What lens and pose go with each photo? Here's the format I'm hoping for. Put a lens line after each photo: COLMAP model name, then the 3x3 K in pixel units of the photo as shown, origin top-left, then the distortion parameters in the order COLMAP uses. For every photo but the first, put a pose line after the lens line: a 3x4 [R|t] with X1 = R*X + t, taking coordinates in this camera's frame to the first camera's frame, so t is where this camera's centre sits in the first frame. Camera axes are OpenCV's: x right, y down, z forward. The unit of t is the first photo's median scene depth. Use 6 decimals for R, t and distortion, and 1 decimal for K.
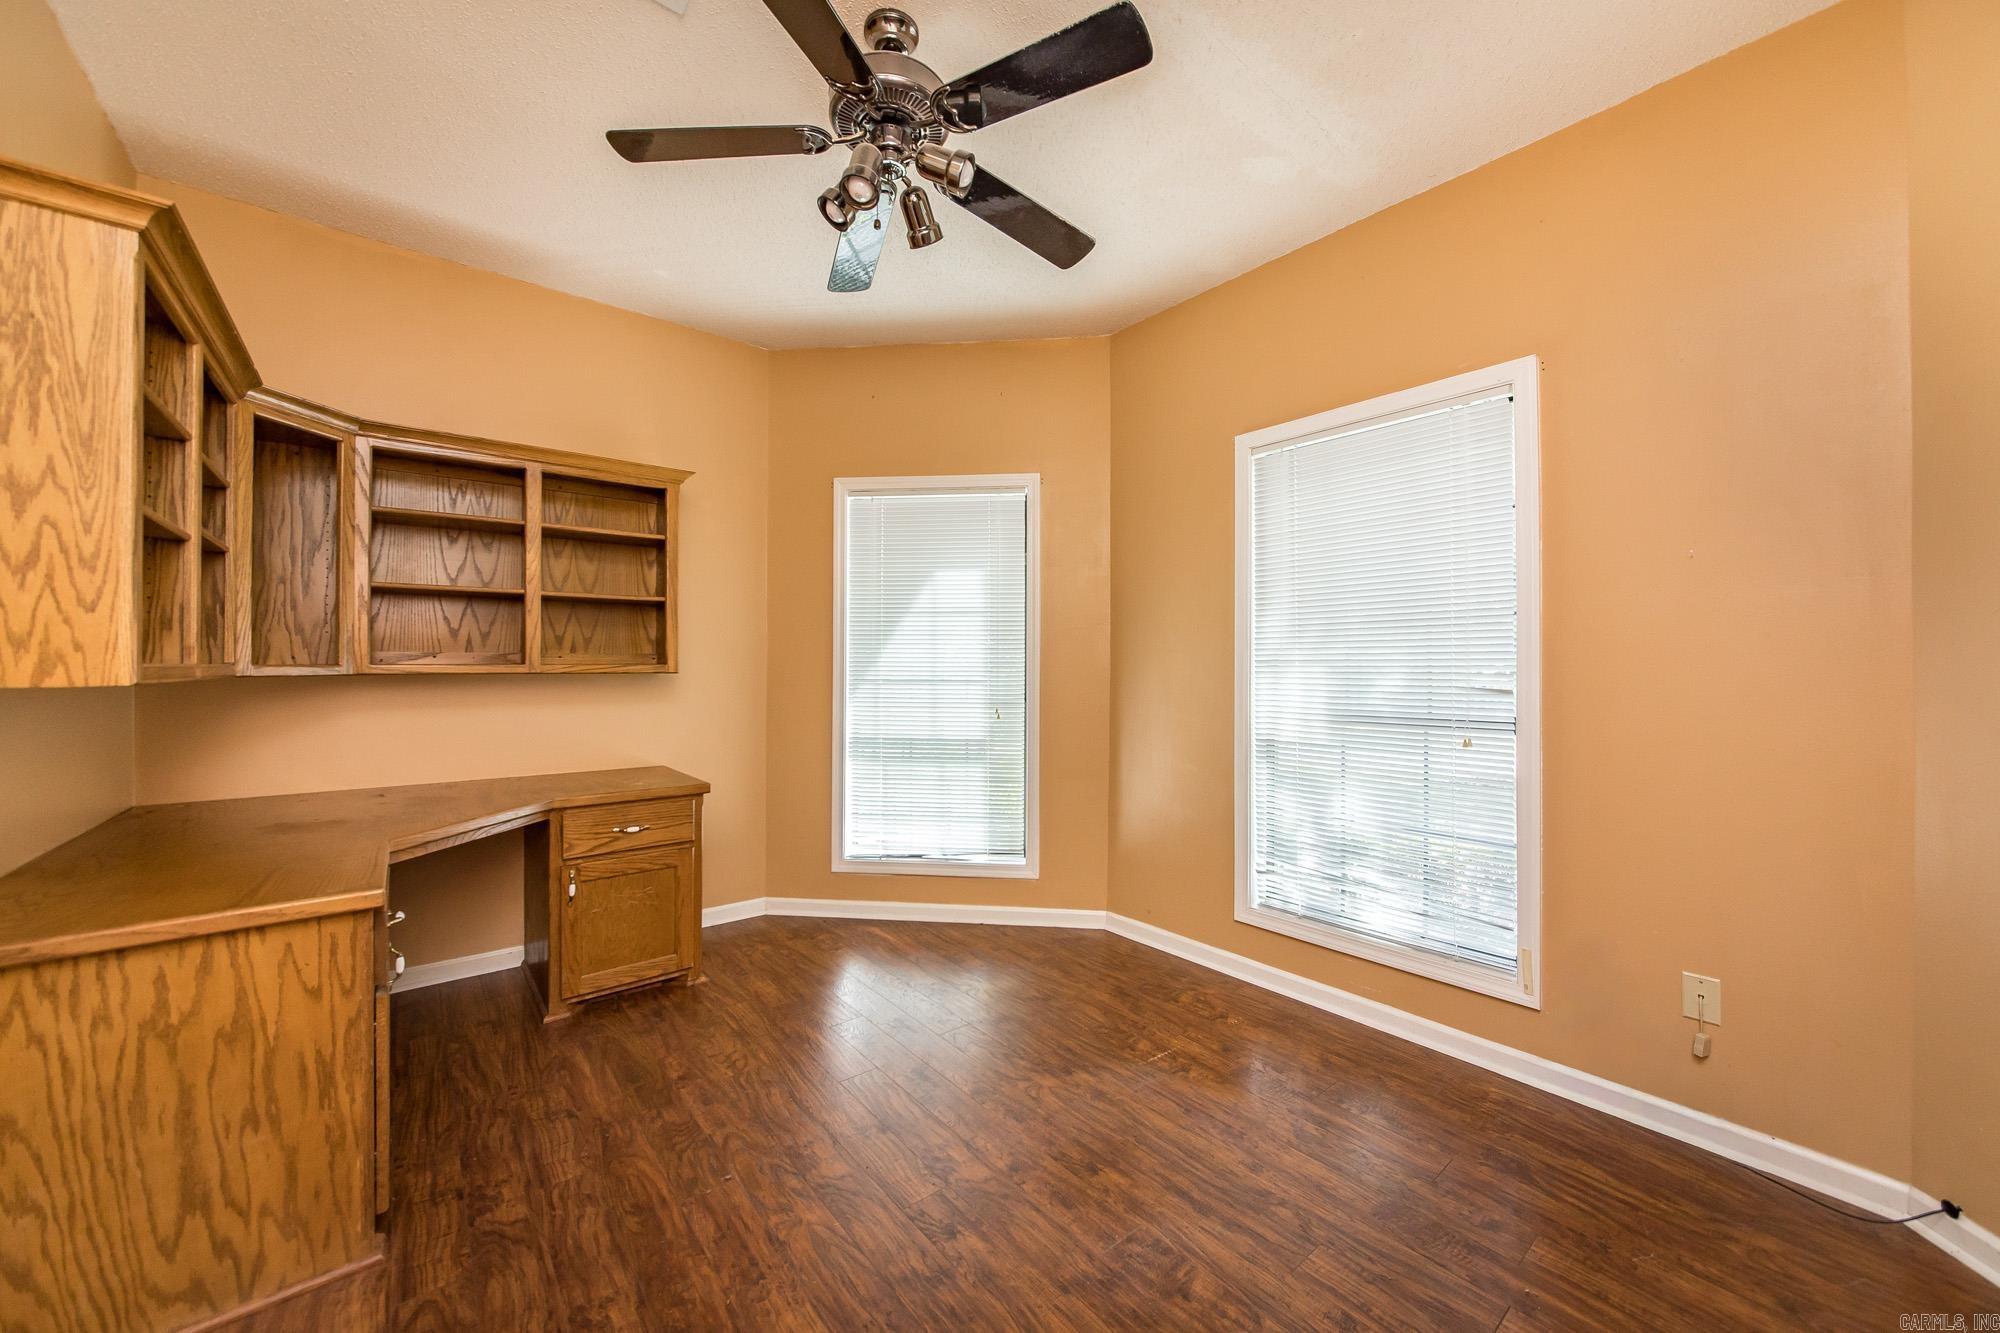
lens RADIAL K [[748.2, 0, 1003.6], [0, 748.2, 665.2], [0, 0, 1]] dist [-0.004514, 0.001135]
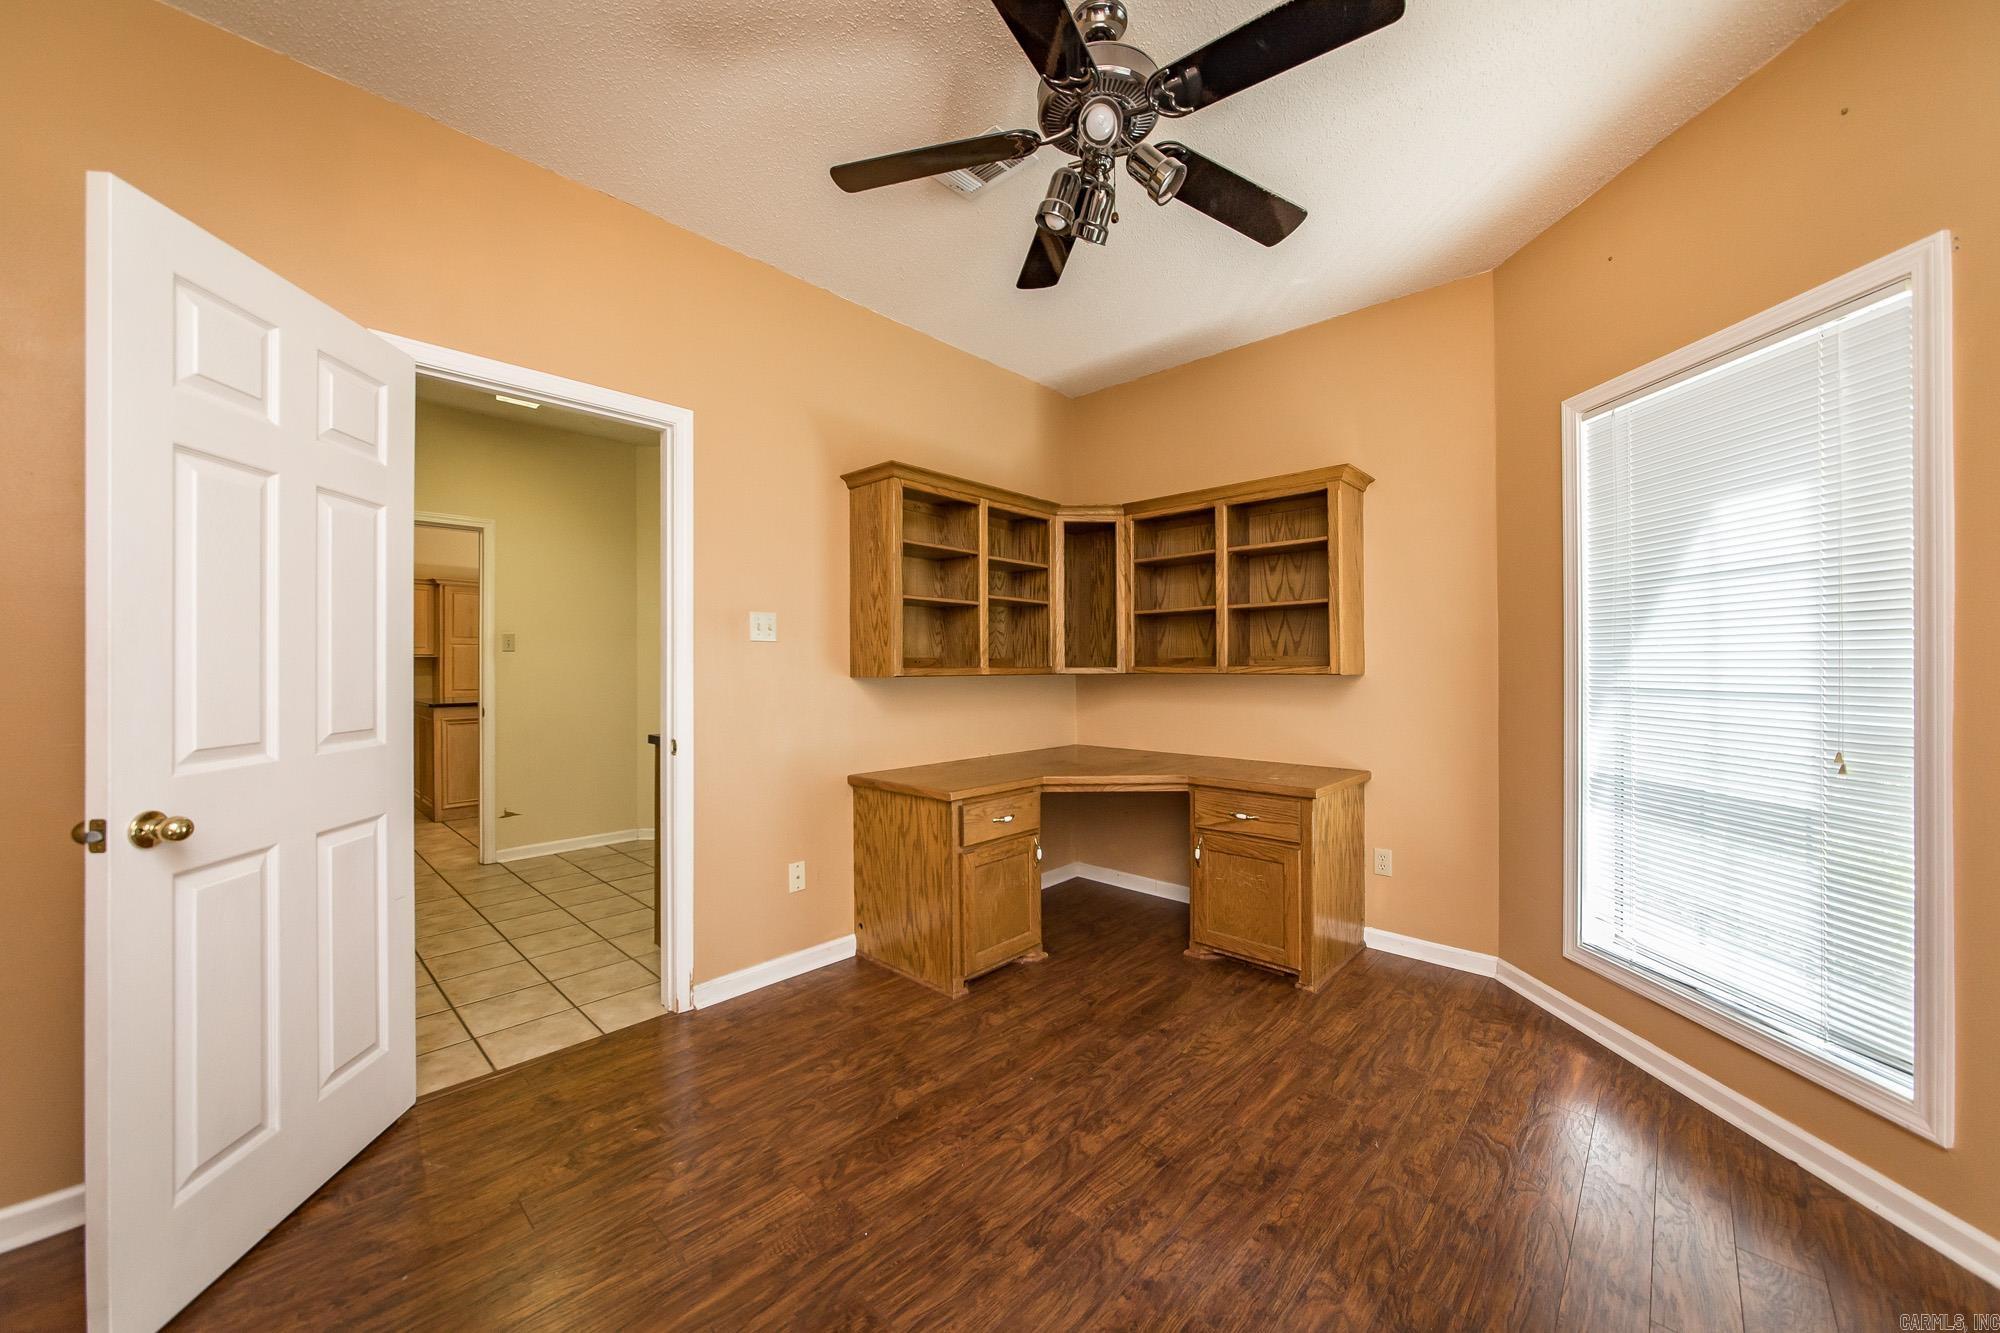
lens RADIAL K [[748.2, 0, 1001.9], [0, 748.2, 665.2], [0, 0, 1]] dist [-0.004514, 0.001135]
pose [[0.122872, -0.005119, -0.992409, 0.519123], [0.000061, 0.999987, -0.005150, 0.003086], [0.992423, 0.000572, 0.122871, 0.480109]]
